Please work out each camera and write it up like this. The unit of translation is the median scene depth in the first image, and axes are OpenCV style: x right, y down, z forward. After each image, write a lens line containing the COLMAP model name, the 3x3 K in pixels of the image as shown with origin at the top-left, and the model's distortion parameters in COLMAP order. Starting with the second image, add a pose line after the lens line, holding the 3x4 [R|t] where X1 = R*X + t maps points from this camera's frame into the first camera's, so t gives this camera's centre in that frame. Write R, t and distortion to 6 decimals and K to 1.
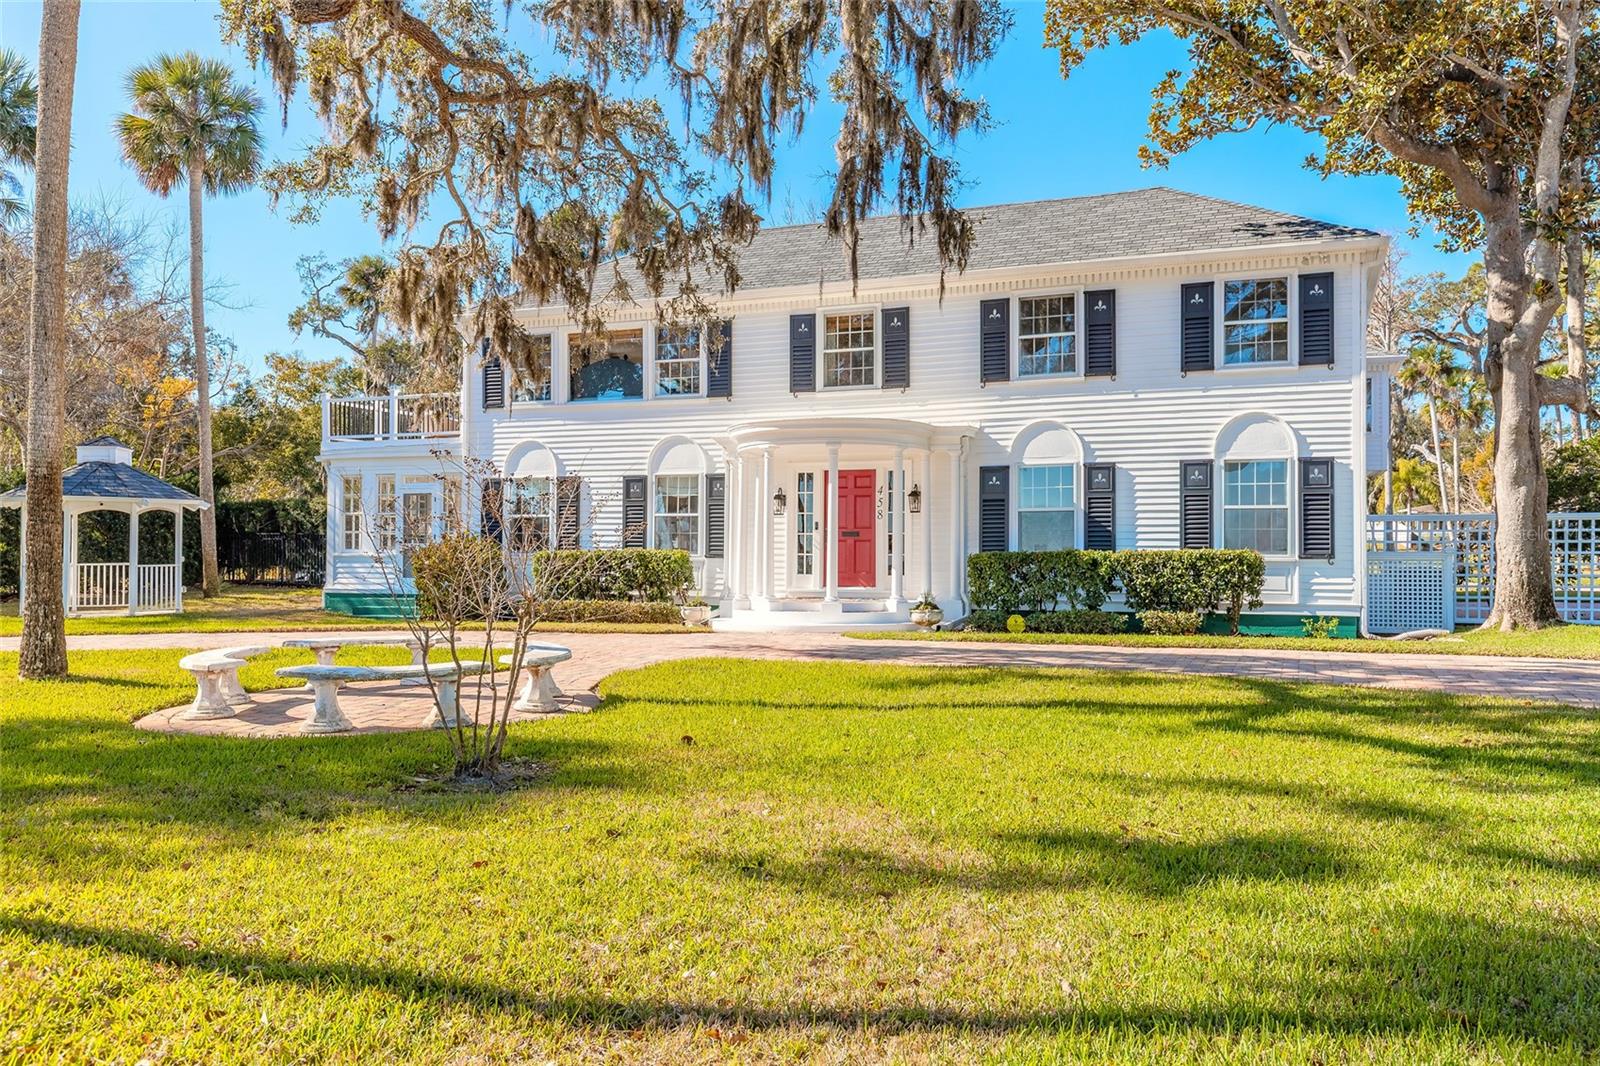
lens RADIAL K [[1196.3, 0, 814.3], [0, 1196.3, 532.8], [0, 0, 1]] dist [-0.001243, 0.004762]
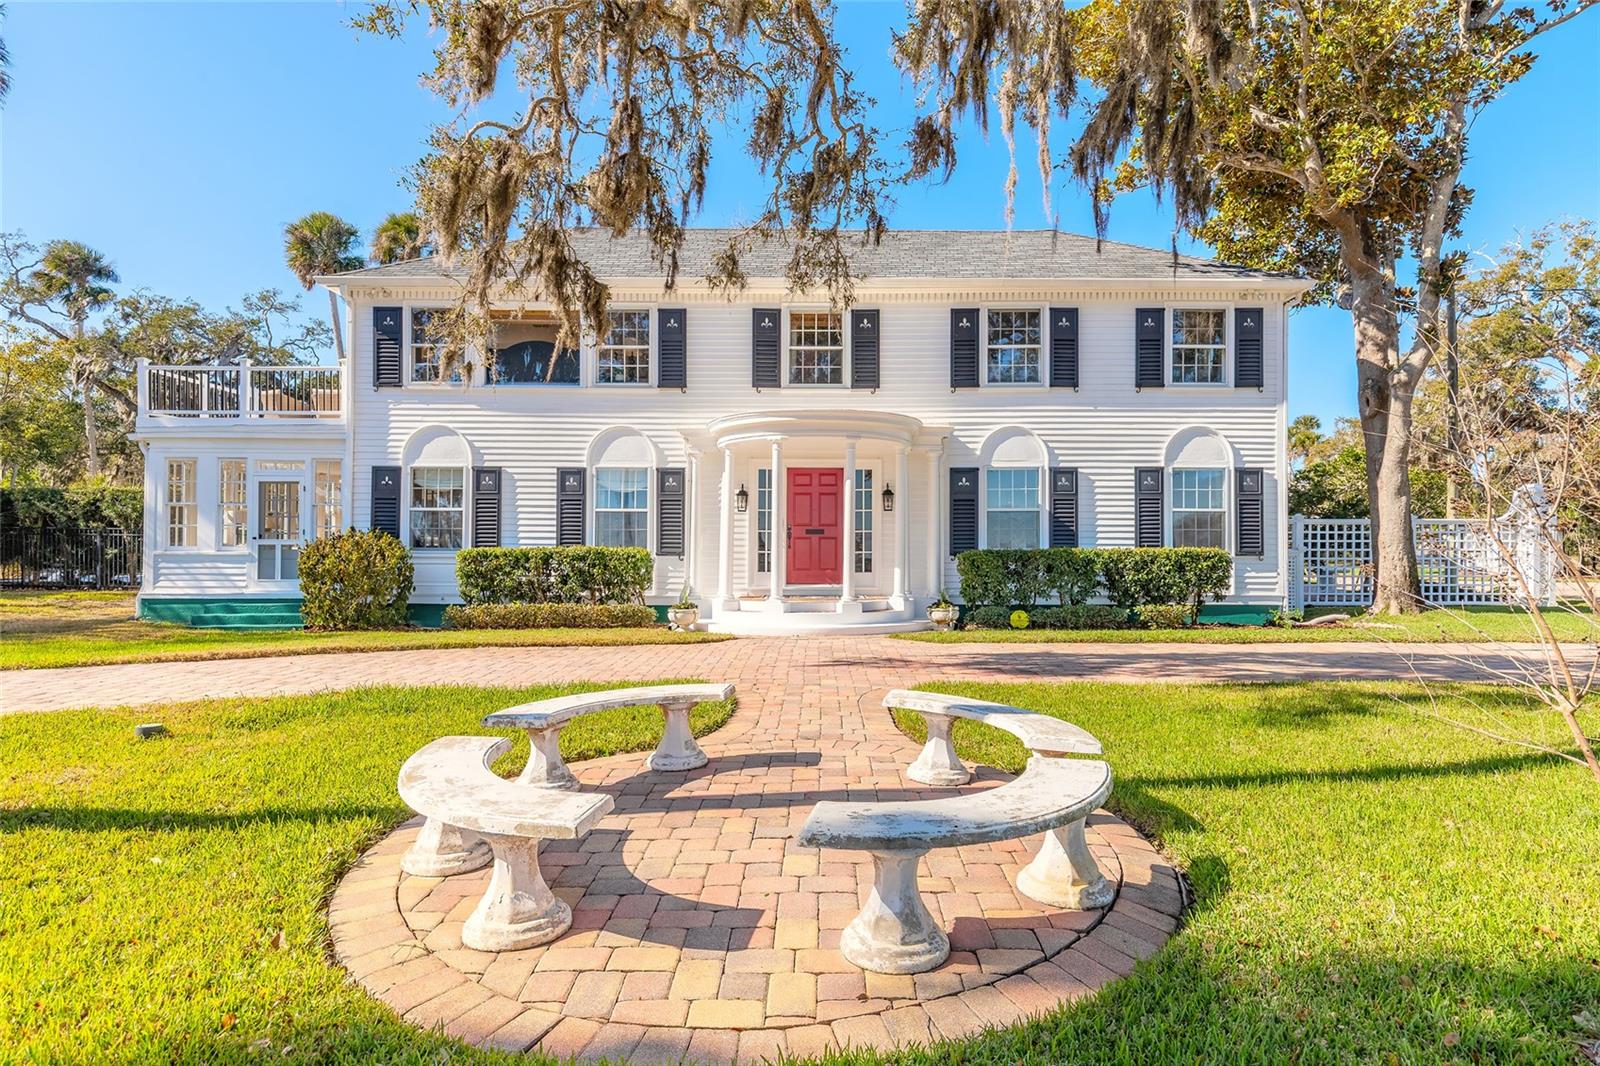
lens RADIAL K [[880.0, 0, 808.8], [0, 880.0, 537.0], [0, 0, 1]] dist [0.001325, 0.000105]
pose [[0.929412, 0.004265, 0.369018, -0.259928], [-0.006045, 0.999975, 0.003666, 0.002802], [-0.368993, -0.005638, 0.929415, 0.332671]]
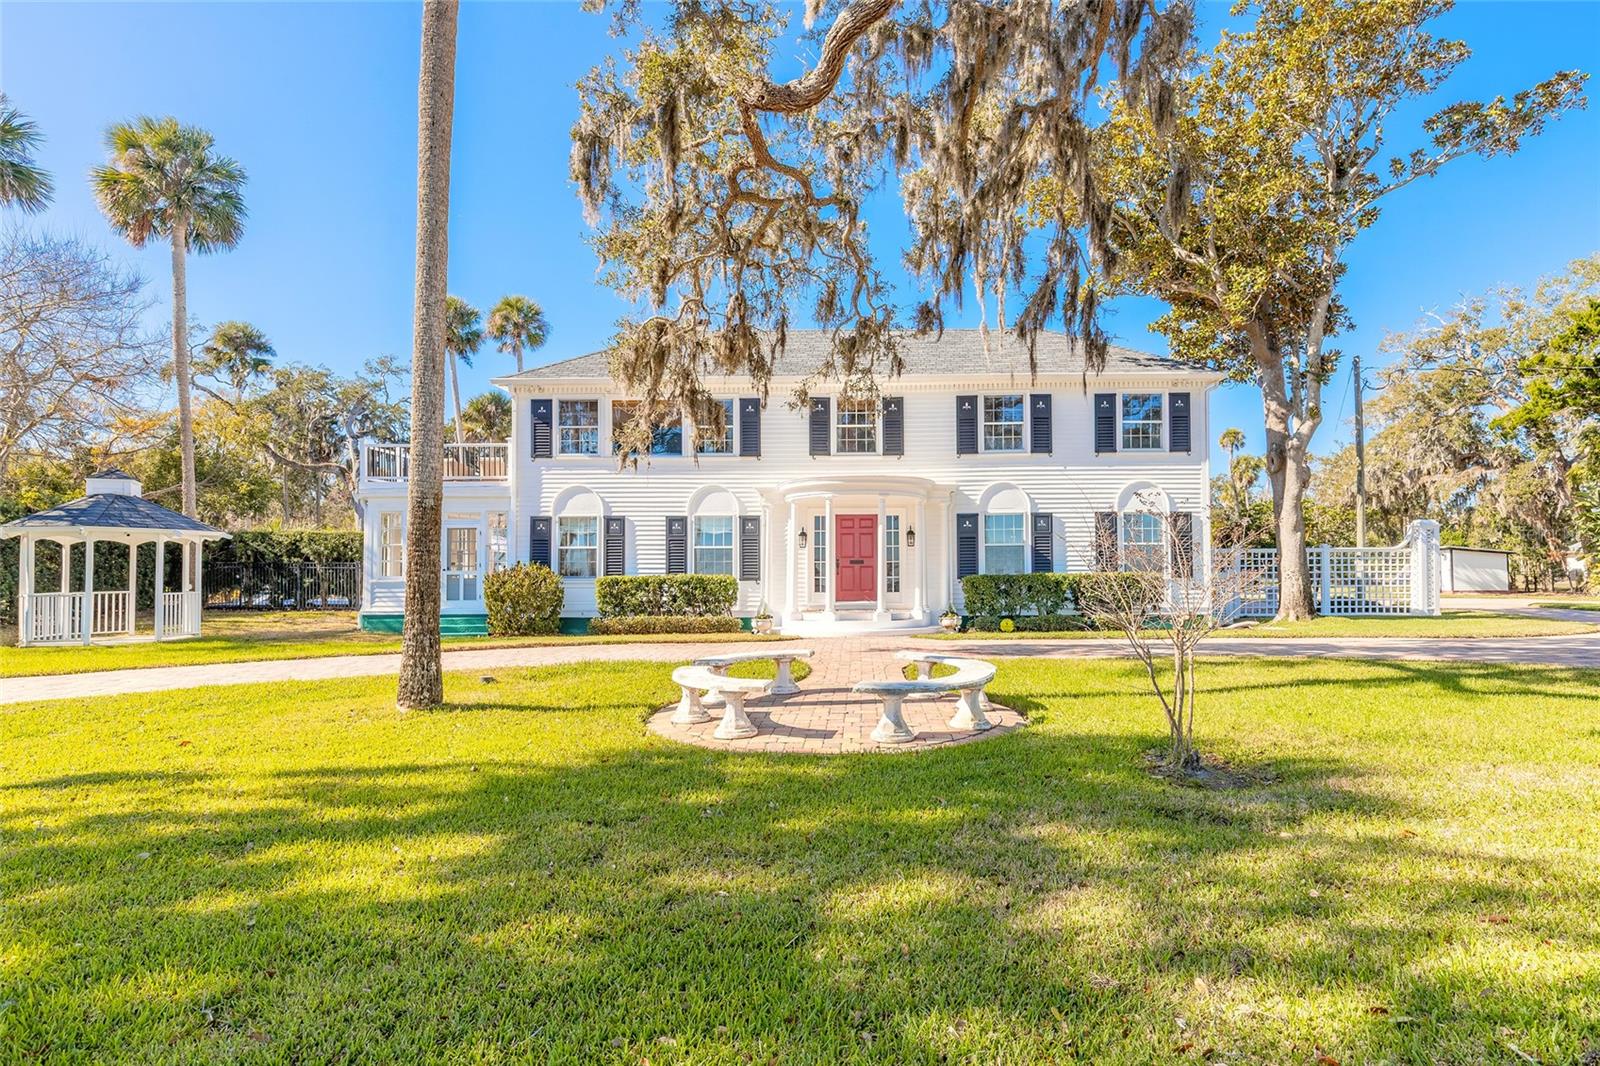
lens RADIAL K [[838.0, 0, 831.5], [0, 838.0, 547.8], [0, 0, 1]] dist [0.000525, 0.000104]
pose [[0.937229, 0.003825, 0.348693, -0.343136], [0.001401, 0.999890, -0.014734, -0.001360], [-0.348711, 0.014297, 0.937121, 0.131324]]
